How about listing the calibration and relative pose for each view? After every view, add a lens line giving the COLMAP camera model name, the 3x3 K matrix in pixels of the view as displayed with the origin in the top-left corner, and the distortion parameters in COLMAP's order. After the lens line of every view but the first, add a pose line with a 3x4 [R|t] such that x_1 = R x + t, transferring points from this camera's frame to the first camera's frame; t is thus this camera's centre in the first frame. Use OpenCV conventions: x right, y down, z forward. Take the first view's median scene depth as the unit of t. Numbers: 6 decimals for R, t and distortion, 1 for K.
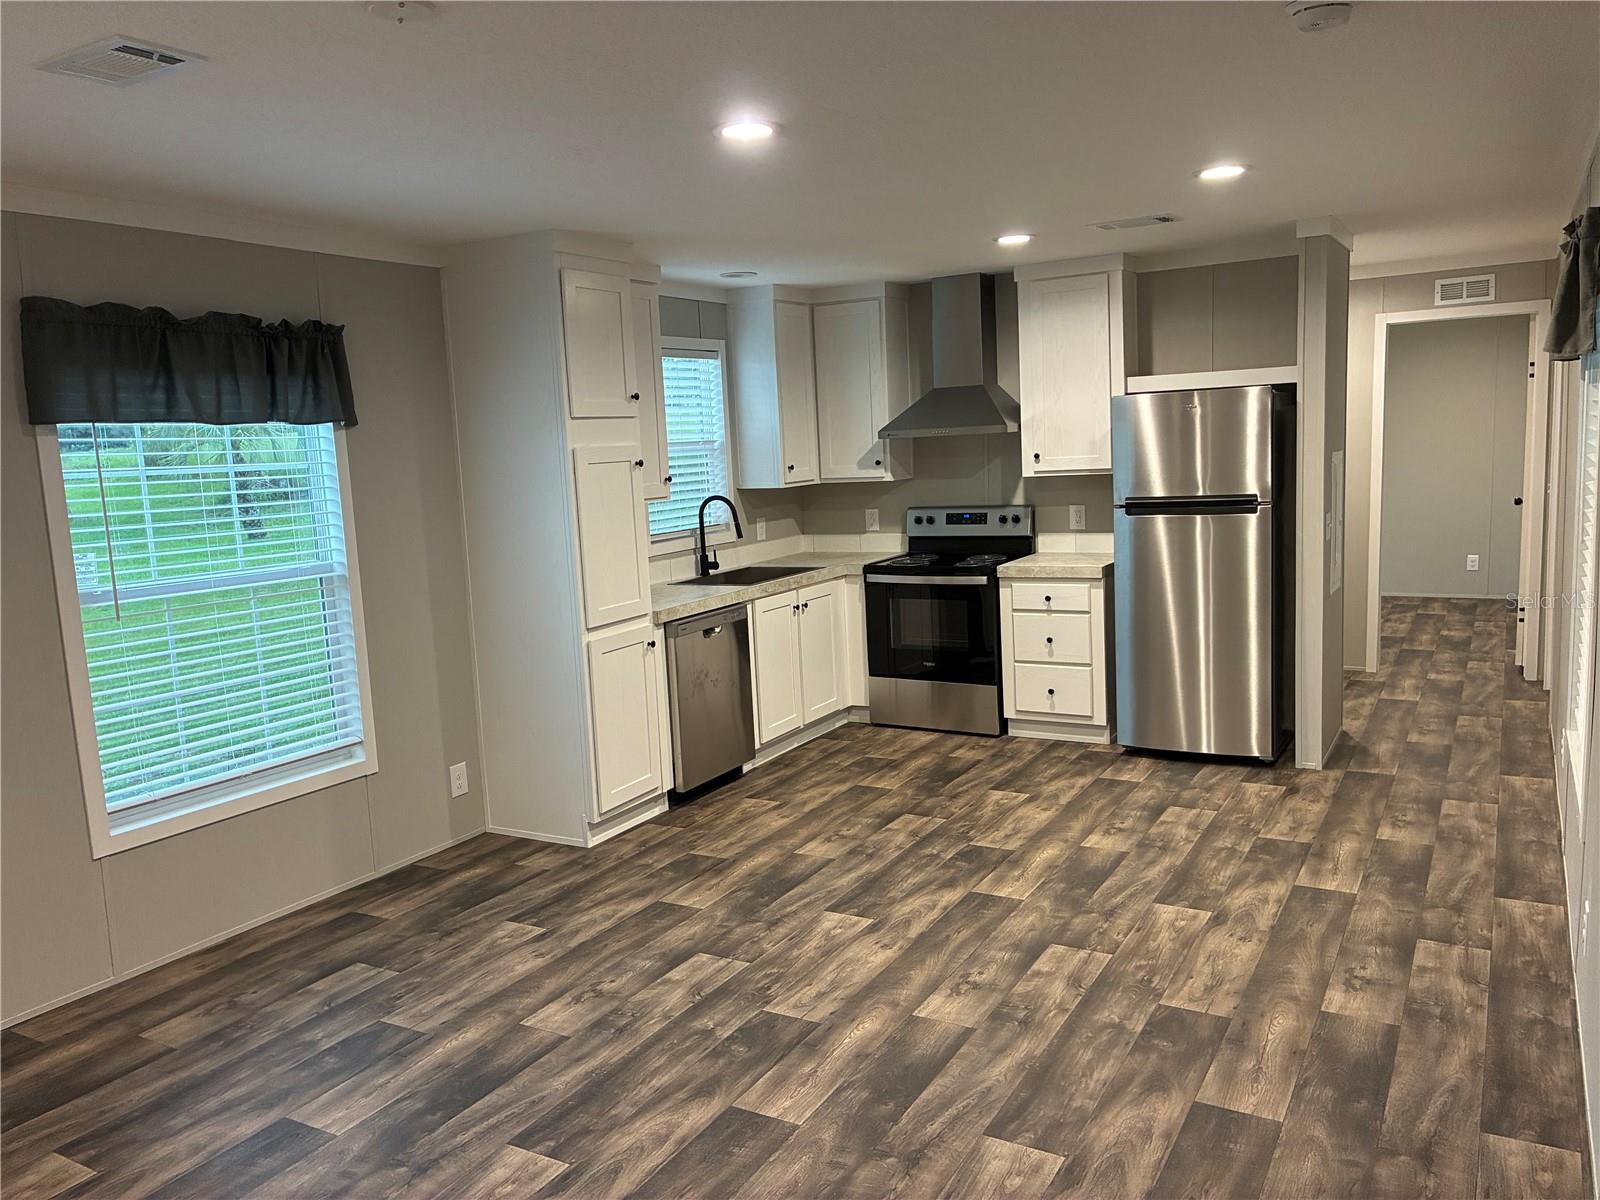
lens RADIAL K [[1215.4, 0, 800.0], [0, 1215.4, 600.0], [0, 0, 1]] dist [0.049152, -0.073192]
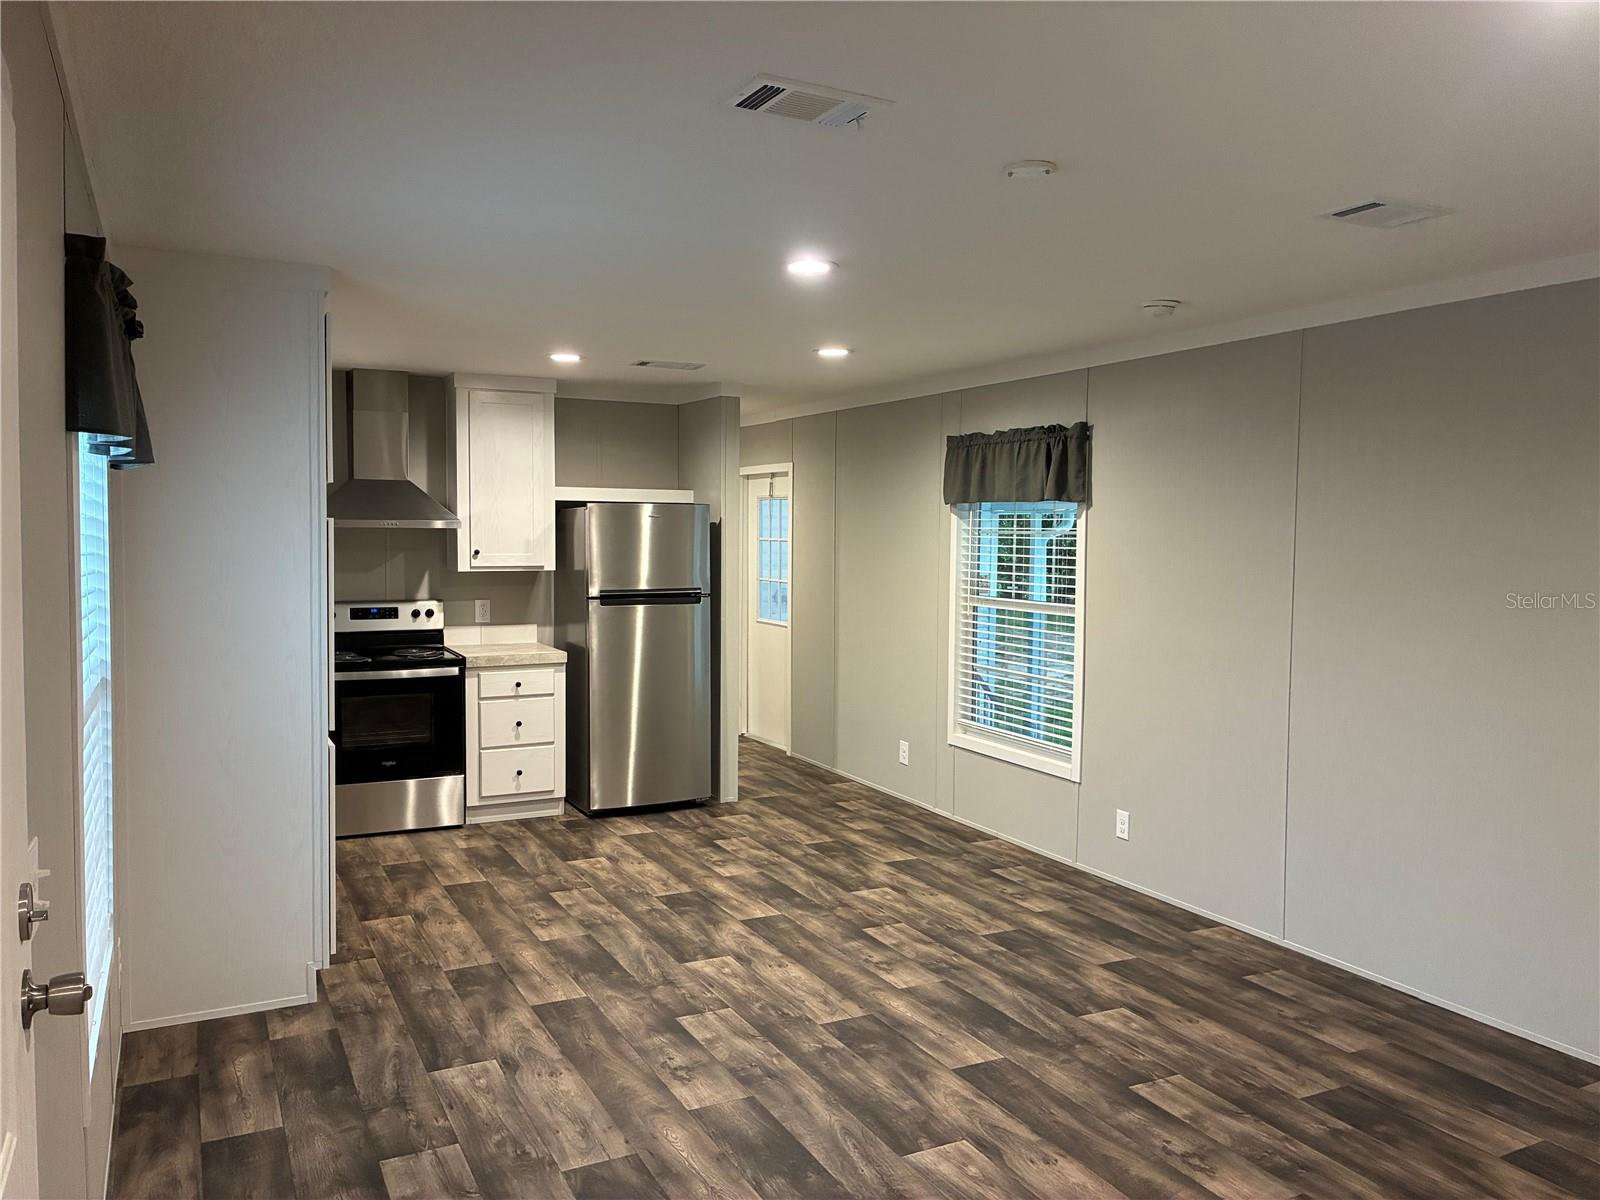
lens RADIAL K [[1215.4, 0, 800.0], [0, 1215.4, 600.0], [0, 0, 1]] dist [0.049152, -0.073192]
pose [[0.540825, 0.007622, 0.841101, -0.551062], [0.076963, 0.995316, -0.058506, 0.006336], [-0.837607, 0.096376, 0.537705, 0.208055]]
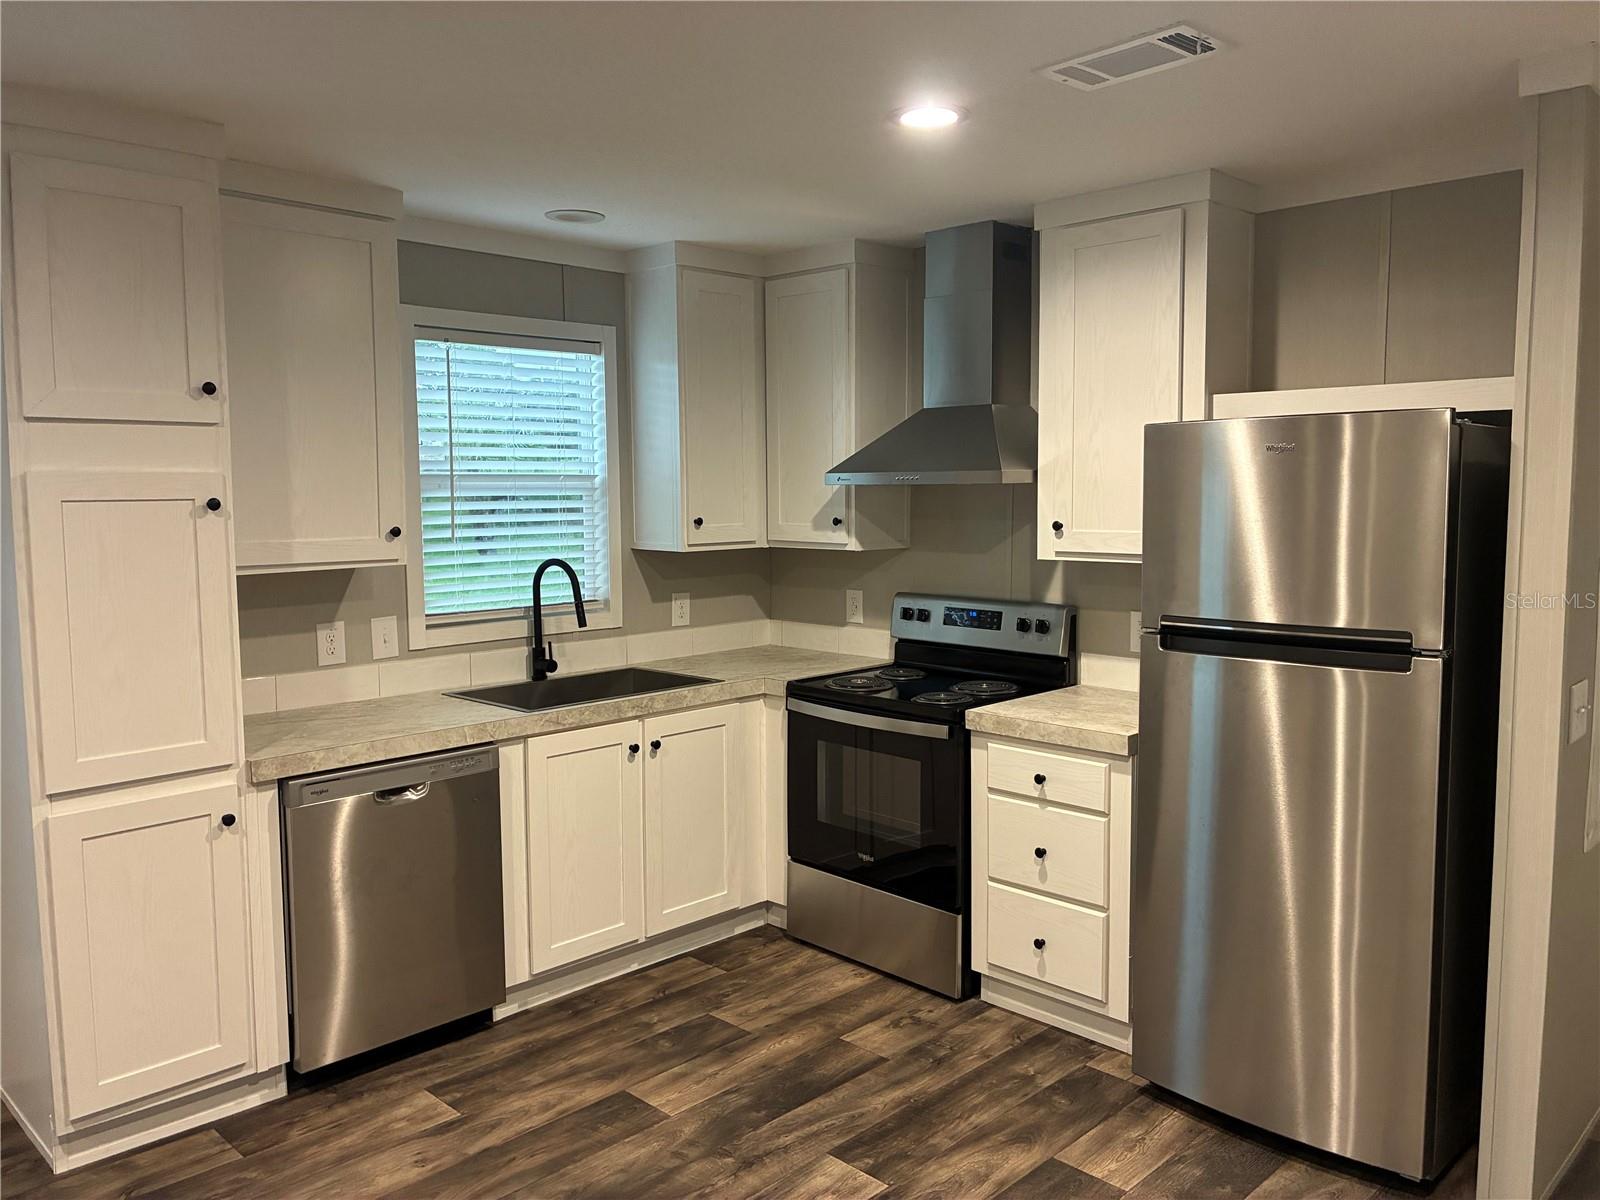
lens RADIAL K [[1234.1, 0, 799.6], [0, 1234.1, 578.0], [0, 0, 1]] dist [0.061098, -0.067150]
pose [[0.965857, 0.064139, -0.251012, 0.230057], [-0.076617, 0.996248, -0.040248, -0.061021], [0.247489, 0.058105, 0.967147, 0.405281]]
